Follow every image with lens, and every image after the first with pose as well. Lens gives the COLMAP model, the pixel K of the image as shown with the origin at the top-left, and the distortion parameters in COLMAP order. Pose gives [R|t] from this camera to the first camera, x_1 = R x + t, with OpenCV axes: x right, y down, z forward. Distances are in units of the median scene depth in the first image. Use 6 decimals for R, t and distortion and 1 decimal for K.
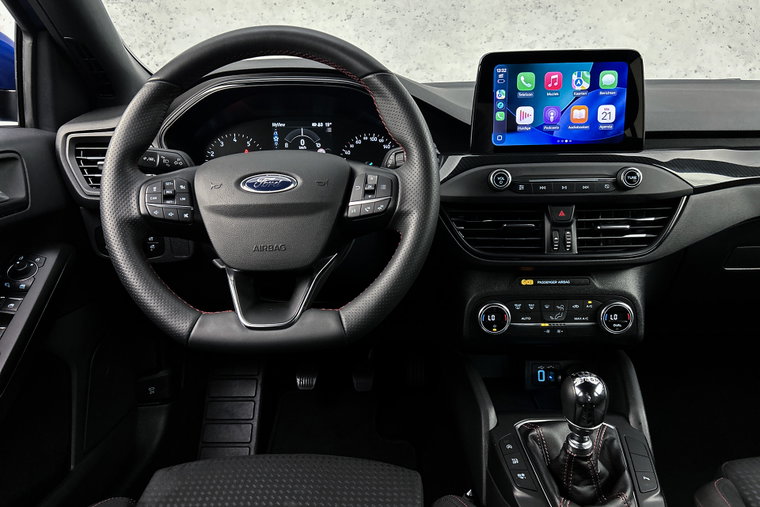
lens RADIAL K [[565.1, 0, 380.0], [0, 565.1, 253.5], [0, 0, 1]] dist [0.068637, -0.081266]
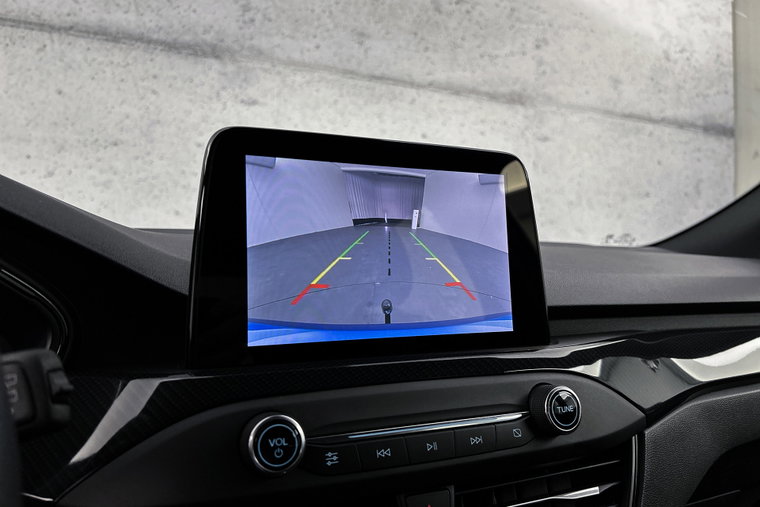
lens RADIAL K [[583.3, 0, 380.0], [0, 583.3, 253.5], [0, 0, 1]] dist [-0.003926, -0.001632]
pose [[0.905009, 0.025712, 0.424614, 0.111868], [0.103151, 0.955117, -0.277690, -0.132673], [-0.412696, 0.295111, 0.861738, 0.612722]]
